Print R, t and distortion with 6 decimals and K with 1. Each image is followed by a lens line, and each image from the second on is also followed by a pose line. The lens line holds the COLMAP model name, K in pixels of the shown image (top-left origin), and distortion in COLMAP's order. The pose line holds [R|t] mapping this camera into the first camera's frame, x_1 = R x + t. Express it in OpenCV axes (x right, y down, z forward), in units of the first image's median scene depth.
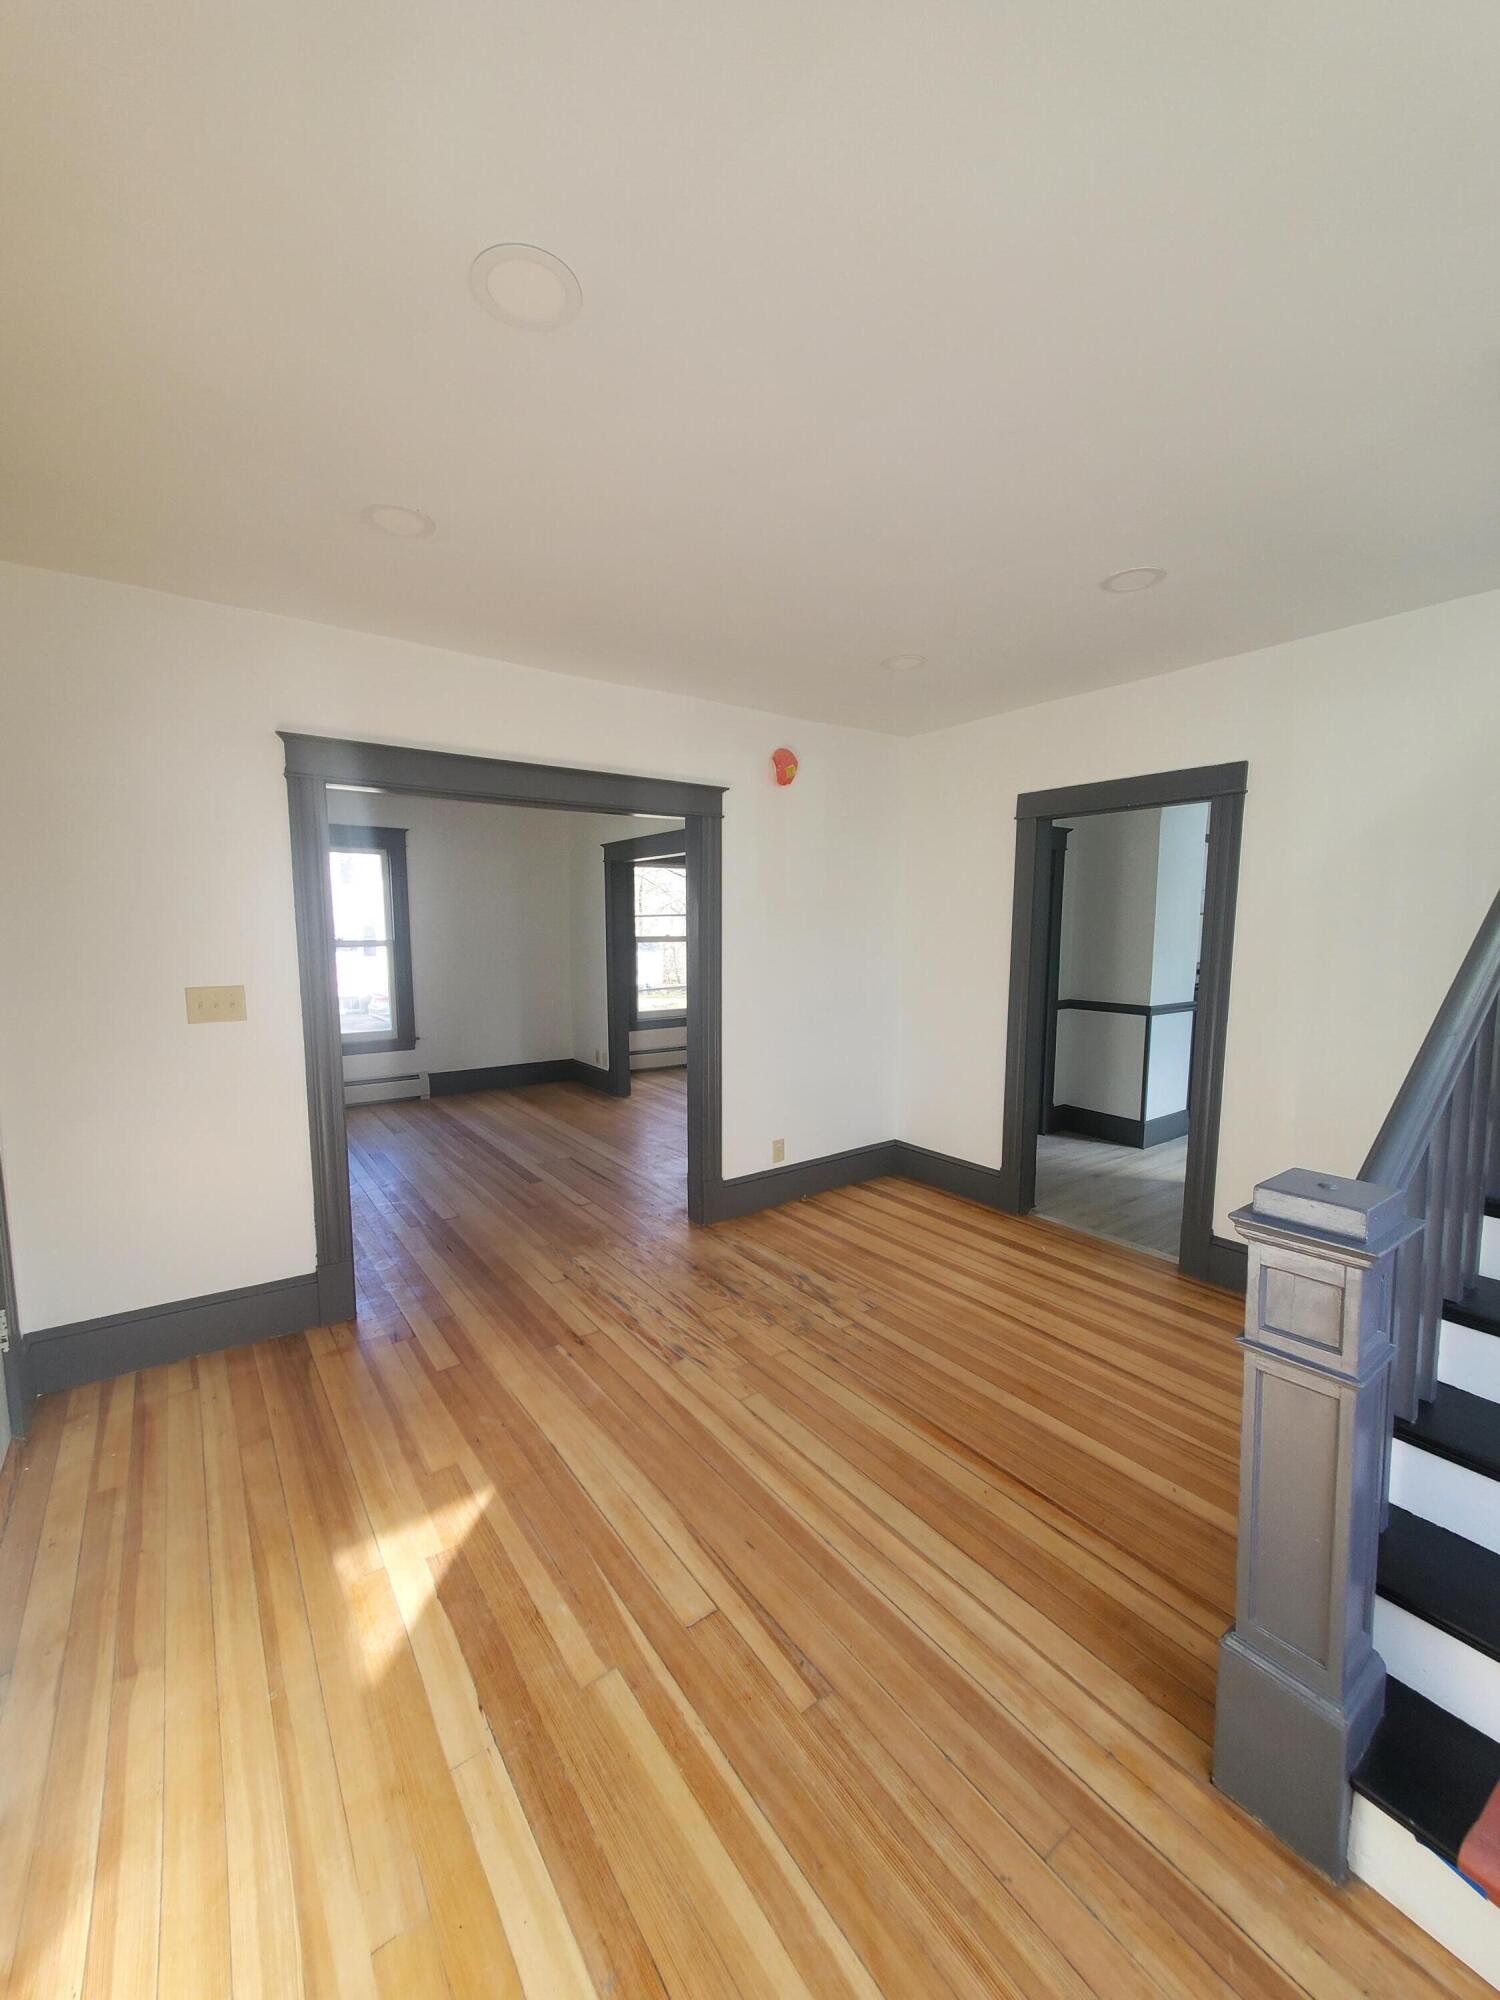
lens RADIAL K [[788.0, 0, 741.8], [0, 788.0, 1005.0], [0, 0, 1]] dist [0.008450, -0.000557]
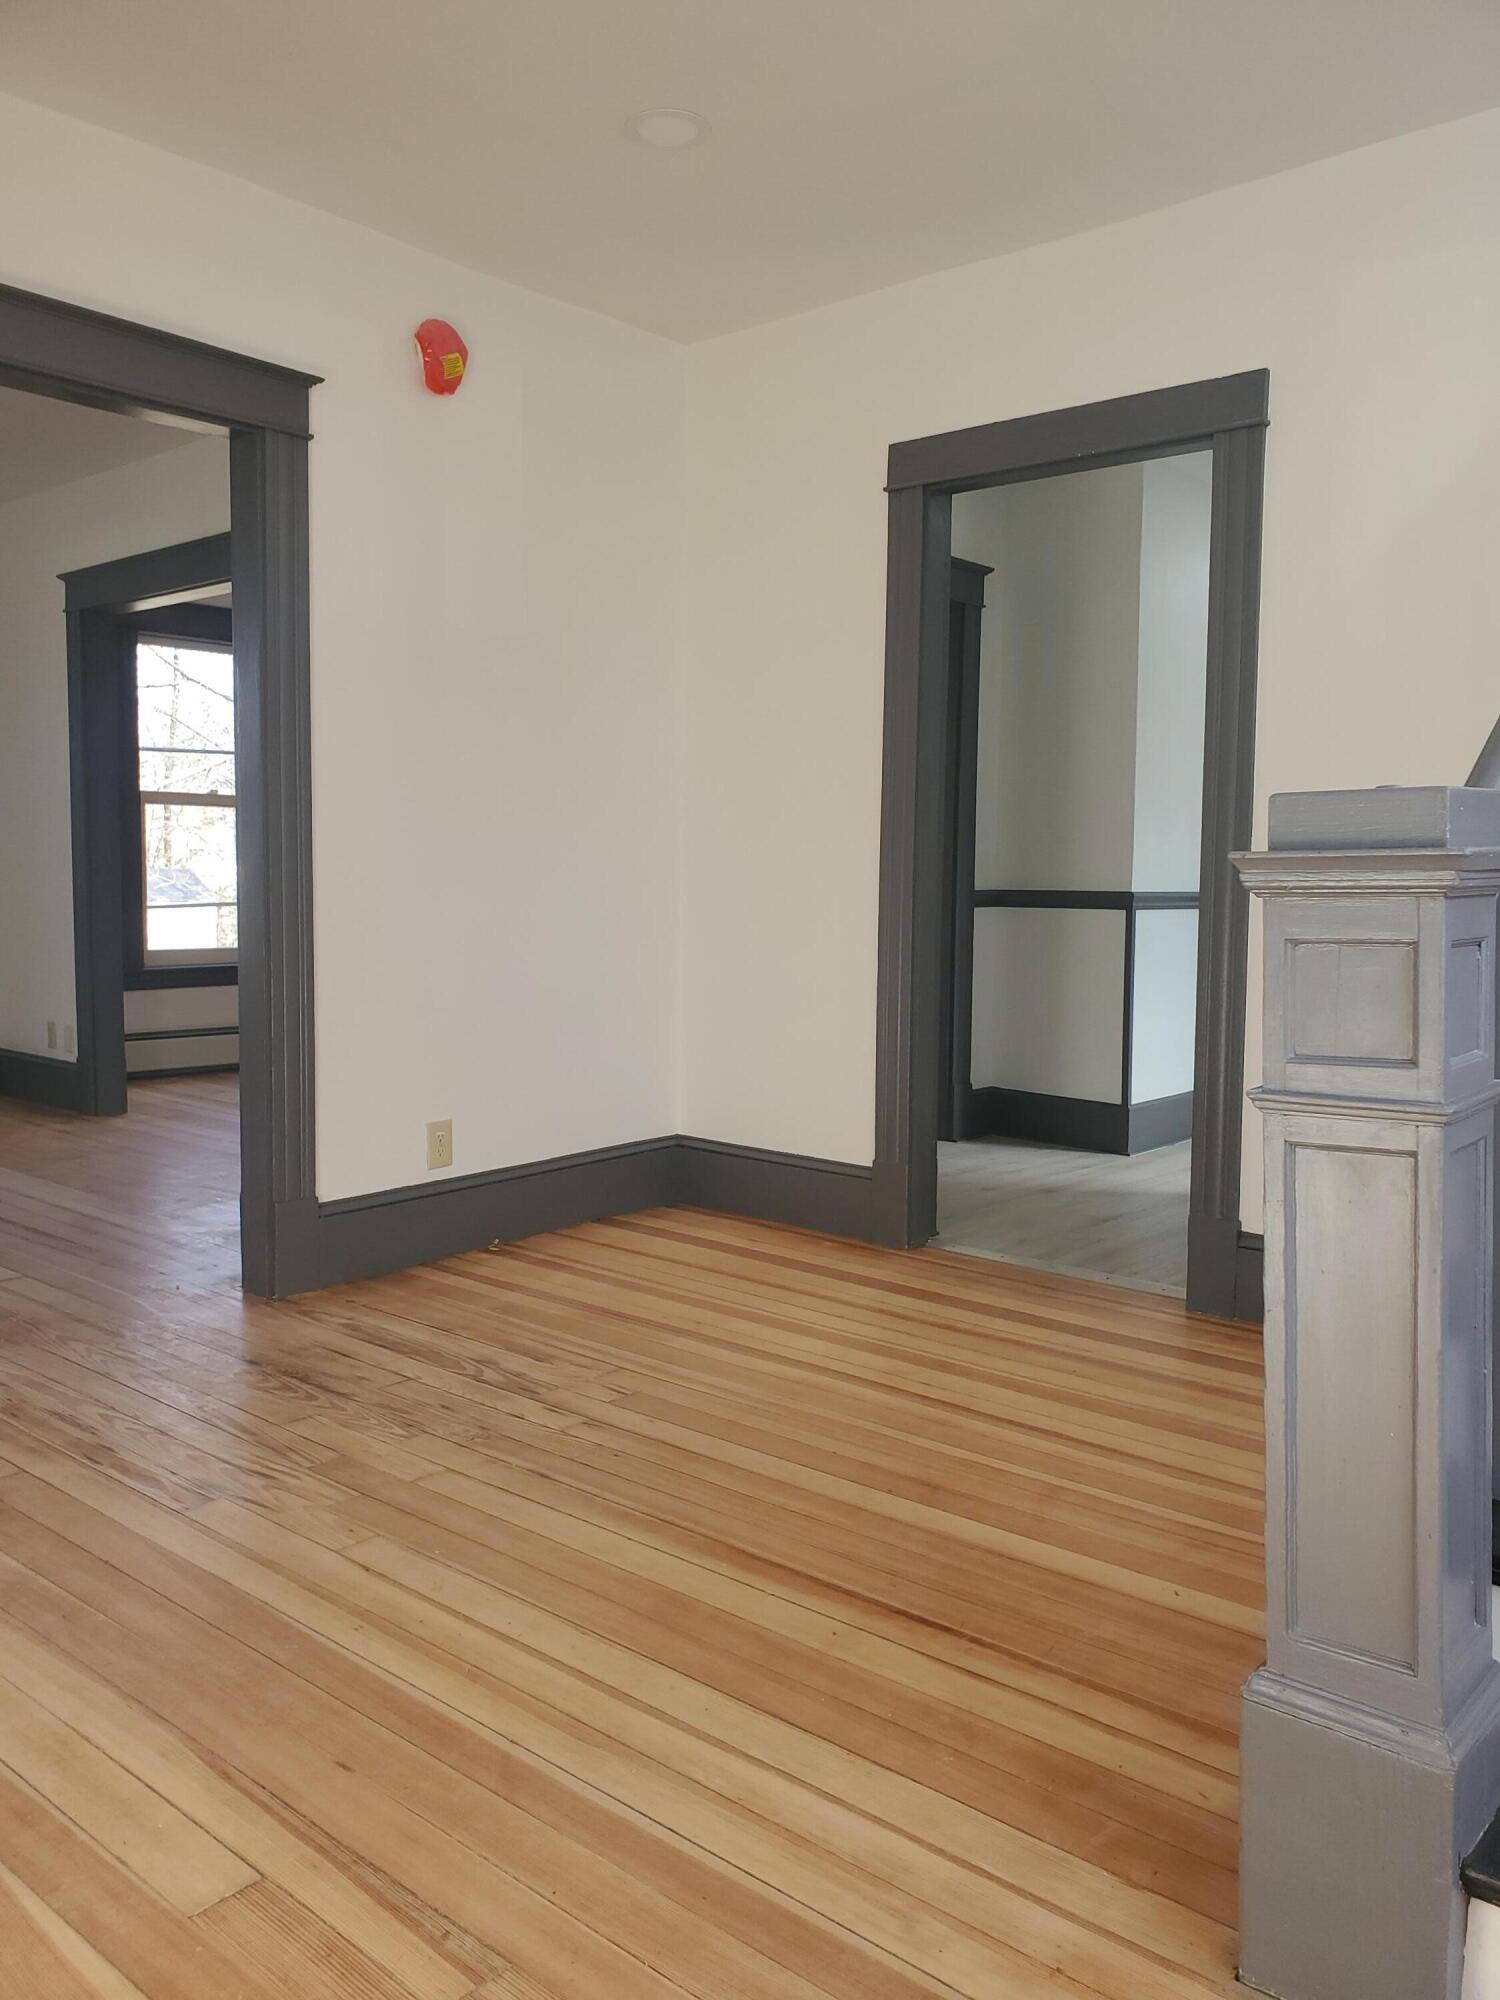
lens RADIAL K [[1548.4, 0, 759.1], [0, 1548.4, 989.4], [0, 0, 1]] dist [0.031668, -0.017204]
pose [[0.973353, -0.007256, 0.229197, 0.026280], [0.017844, 0.998865, -0.044158, 0.174788], [-0.228617, 0.047071, 0.972378, 0.020940]]
